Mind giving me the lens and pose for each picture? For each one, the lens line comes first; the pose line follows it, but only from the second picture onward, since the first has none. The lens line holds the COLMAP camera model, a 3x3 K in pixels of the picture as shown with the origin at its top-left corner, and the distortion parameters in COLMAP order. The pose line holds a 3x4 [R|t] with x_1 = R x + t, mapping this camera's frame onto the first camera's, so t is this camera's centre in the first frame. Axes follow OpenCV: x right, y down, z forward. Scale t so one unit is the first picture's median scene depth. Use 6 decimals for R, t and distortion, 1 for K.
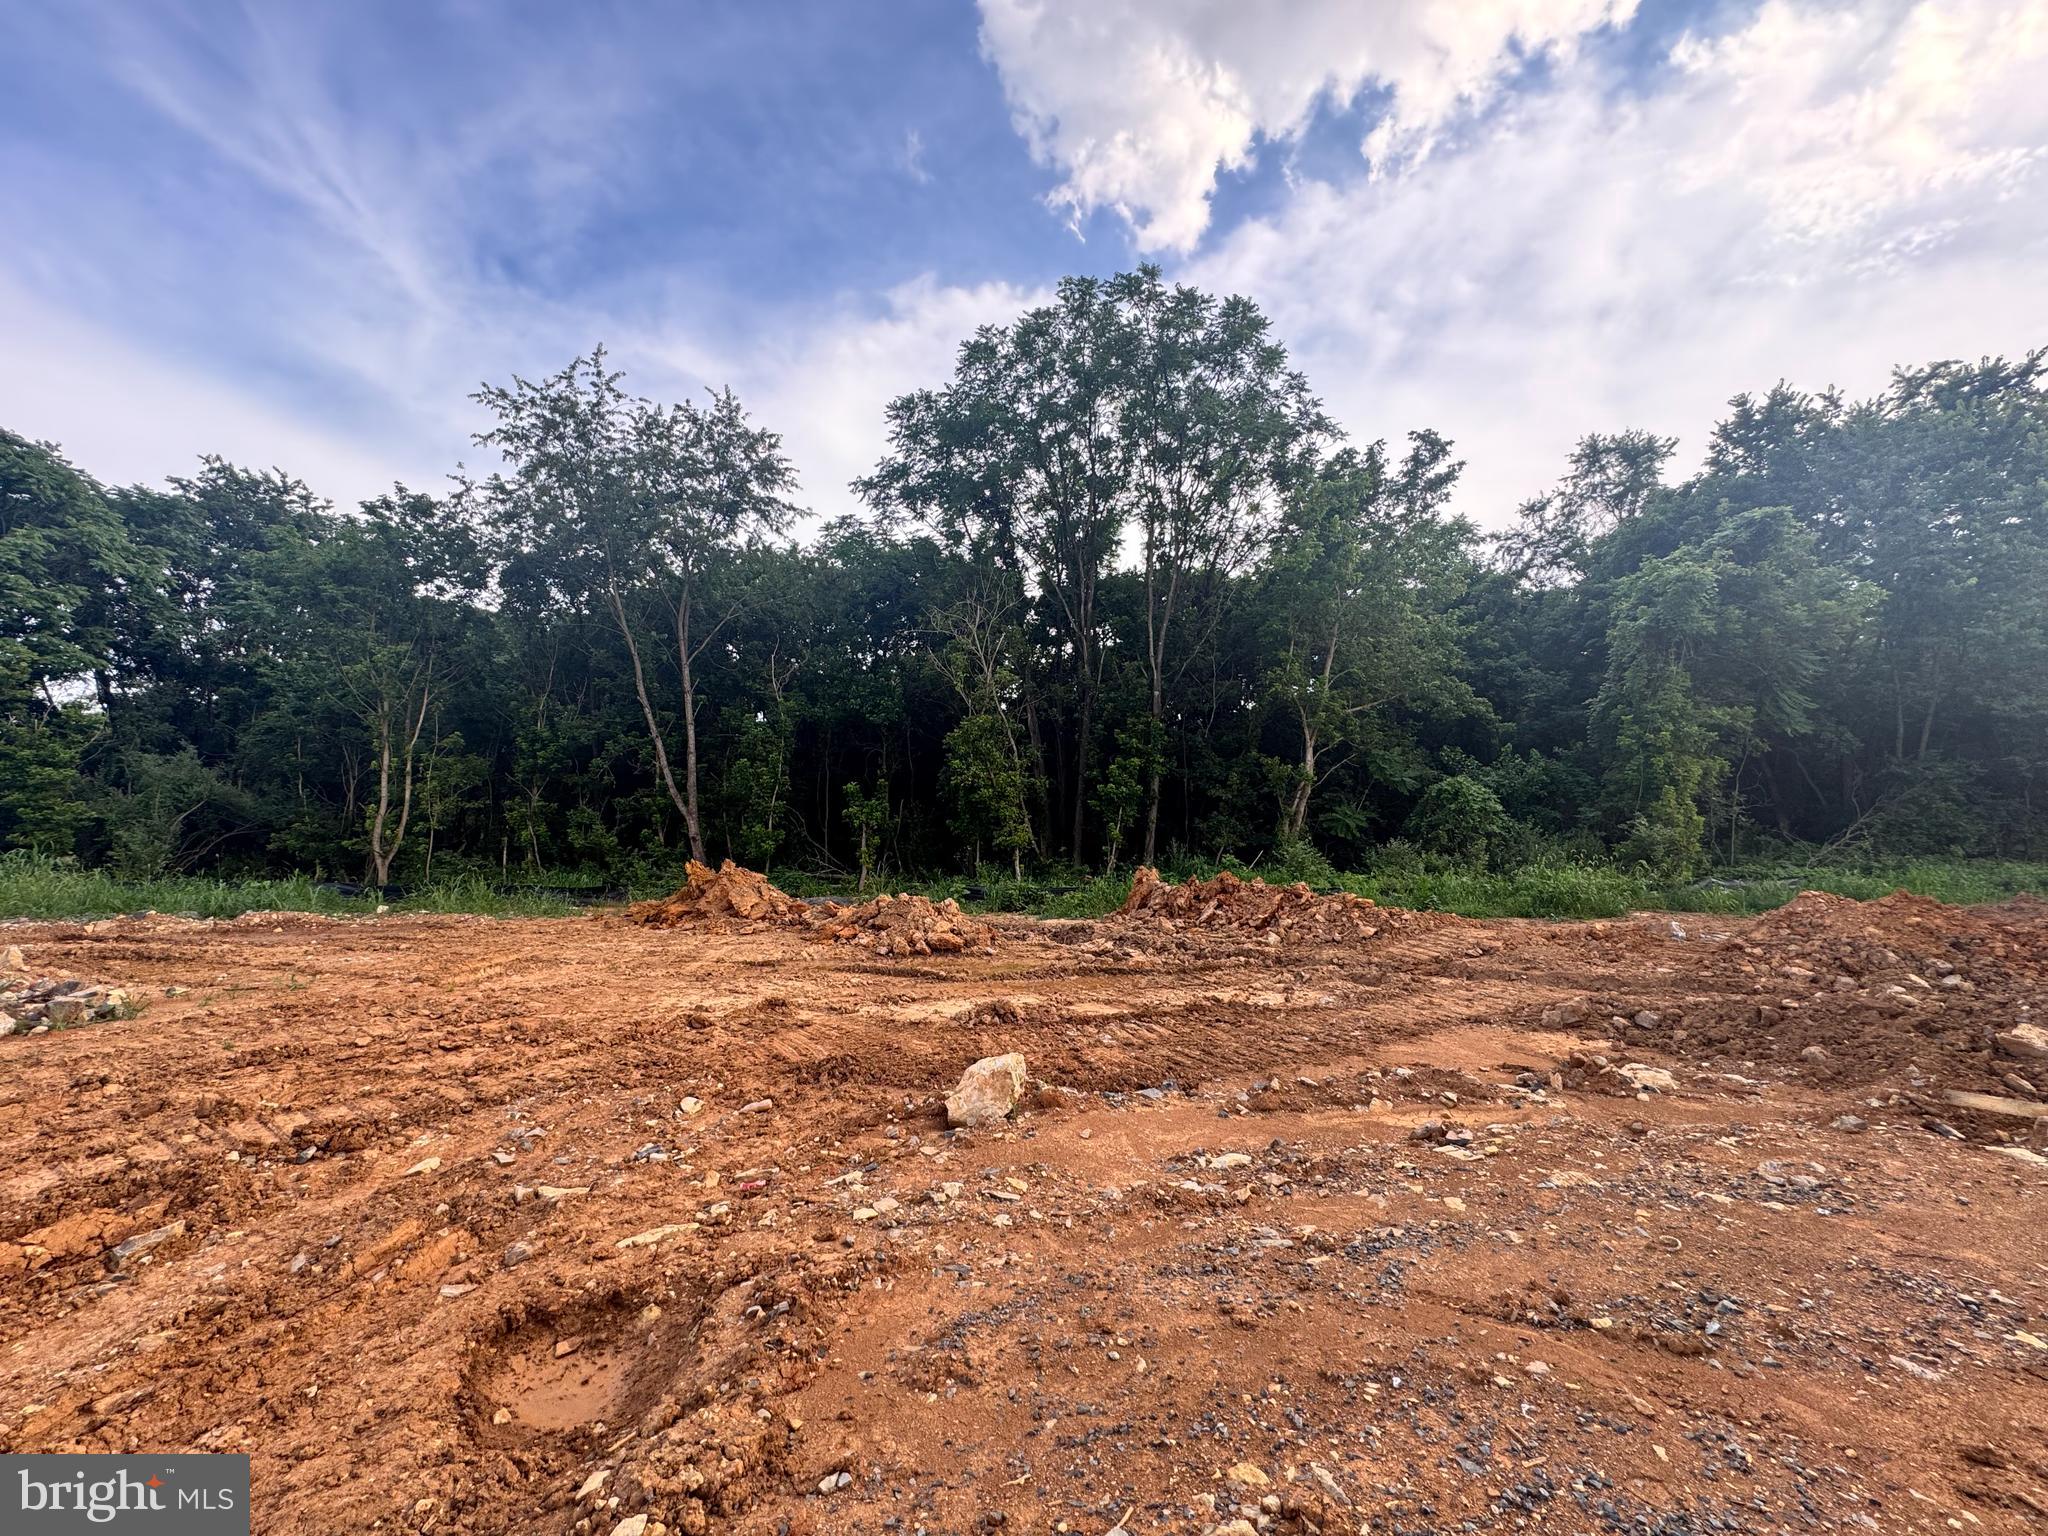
lens RADIAL K [[826.7, 0, 1026.1], [0, 826.7, 769.1], [0, 0, 1]] dist [-0.003828, 0.001659]
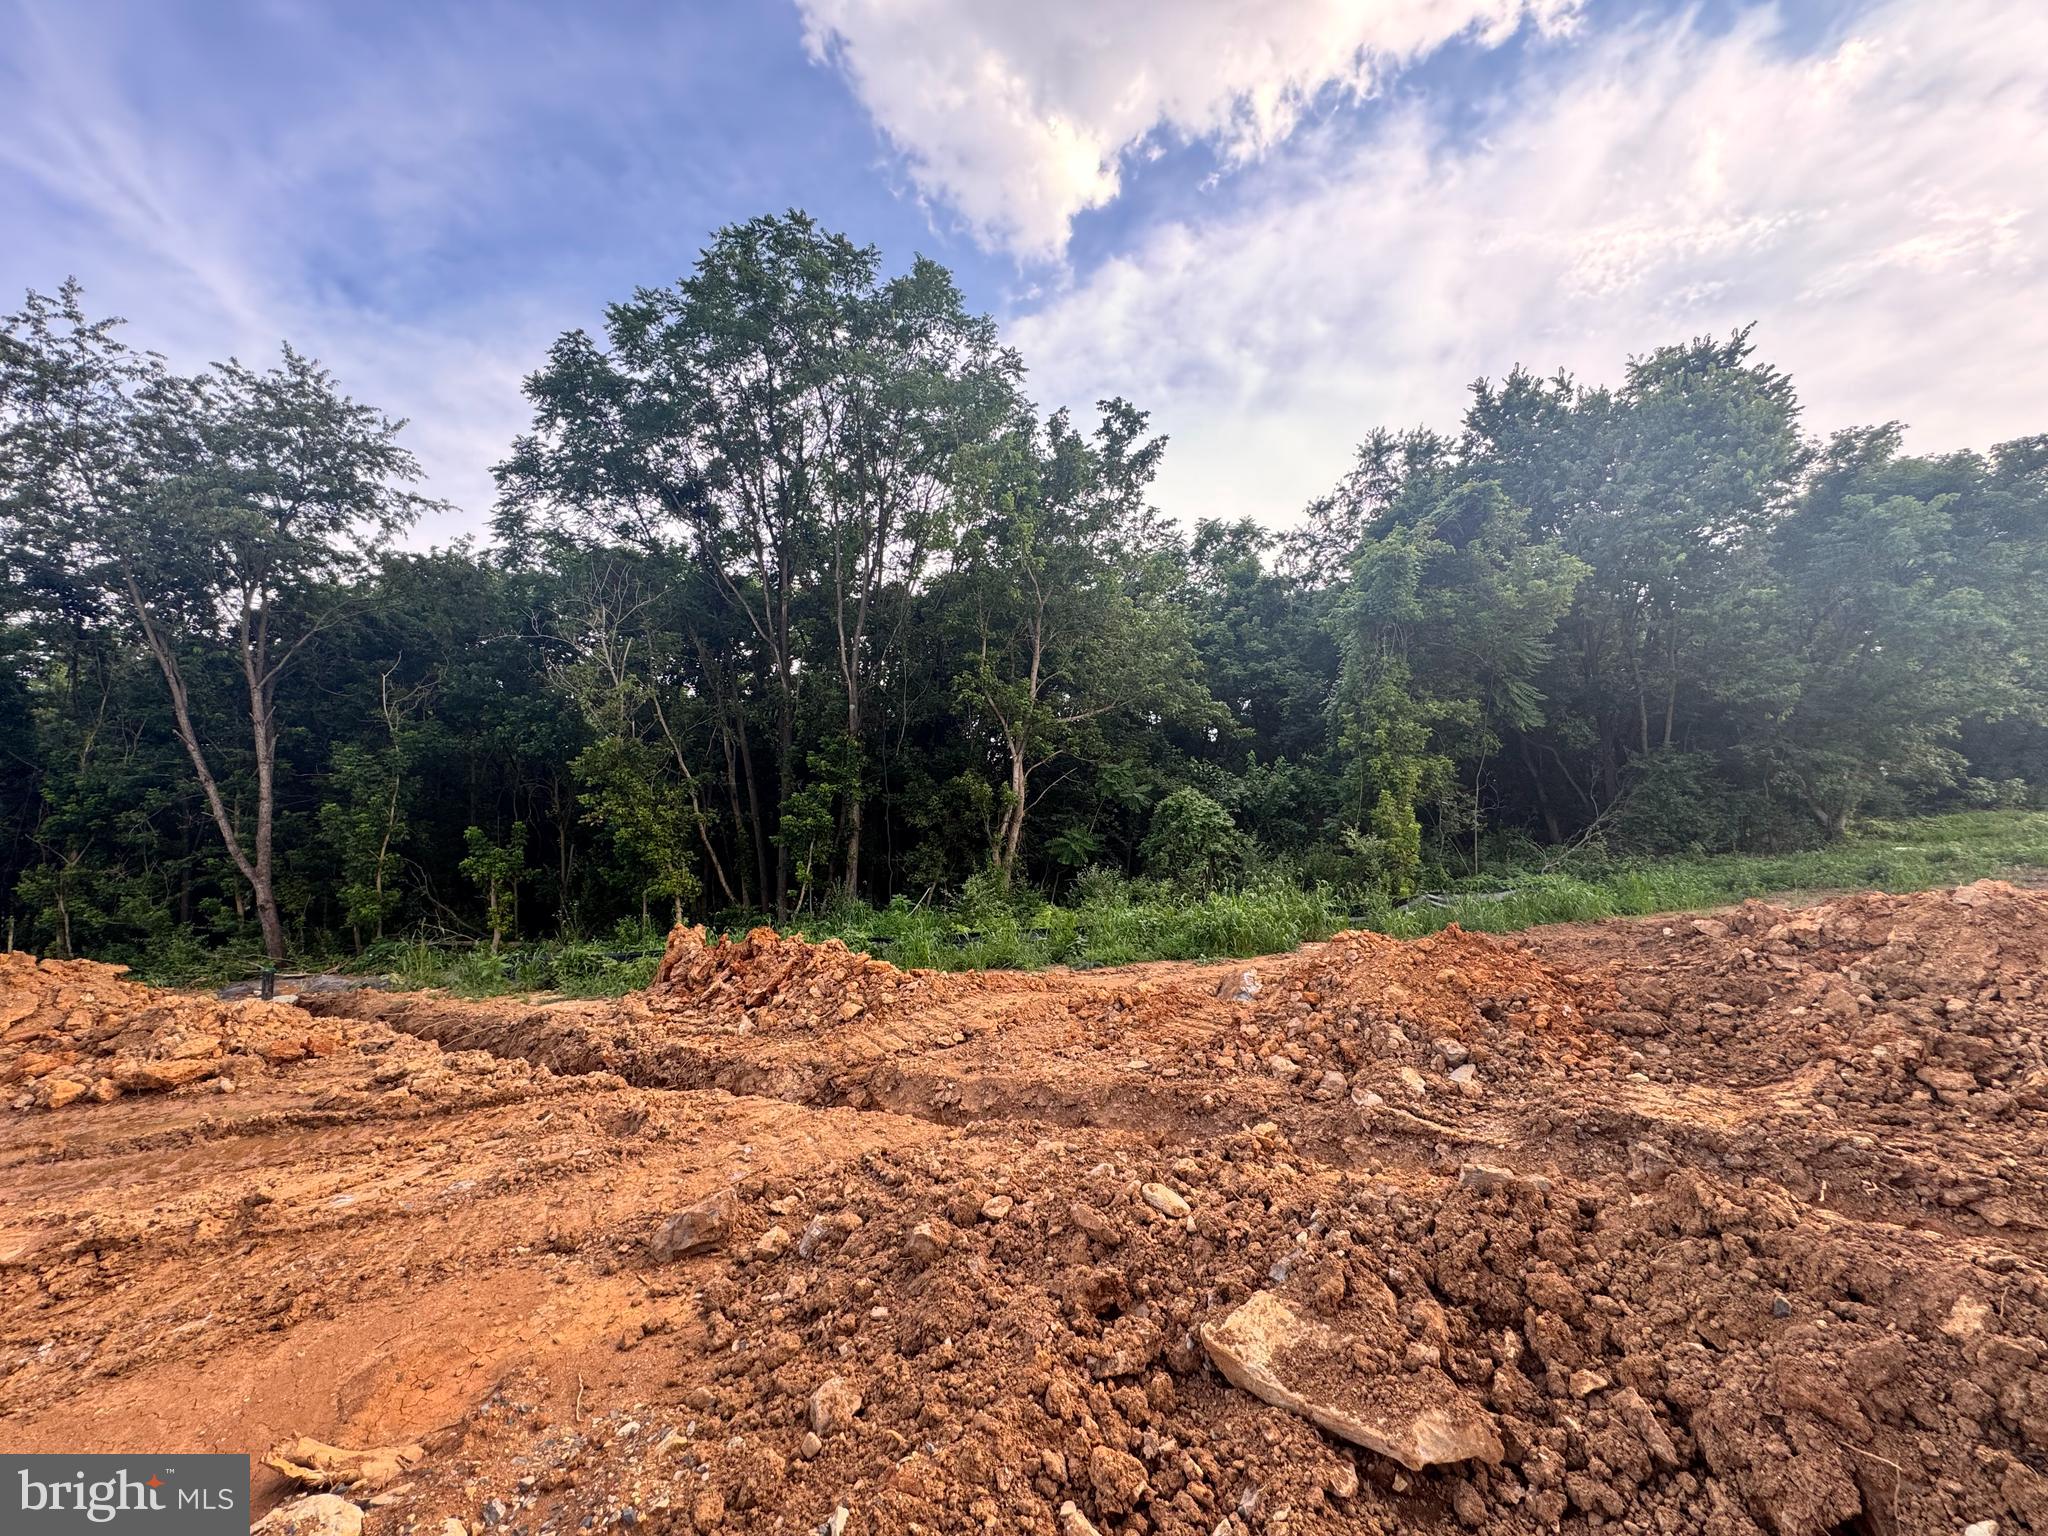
lens RADIAL K [[826.7, 0, 1024.3], [0, 826.7, 769.8], [0, 0, 1]] dist [-0.003828, 0.001659]
pose [[0.993549, -0.037773, 0.106924, 0.240898], [0.041505, 0.998597, -0.032889, 0.008984], [-0.105532, 0.037115, 0.993723, 0.129809]]
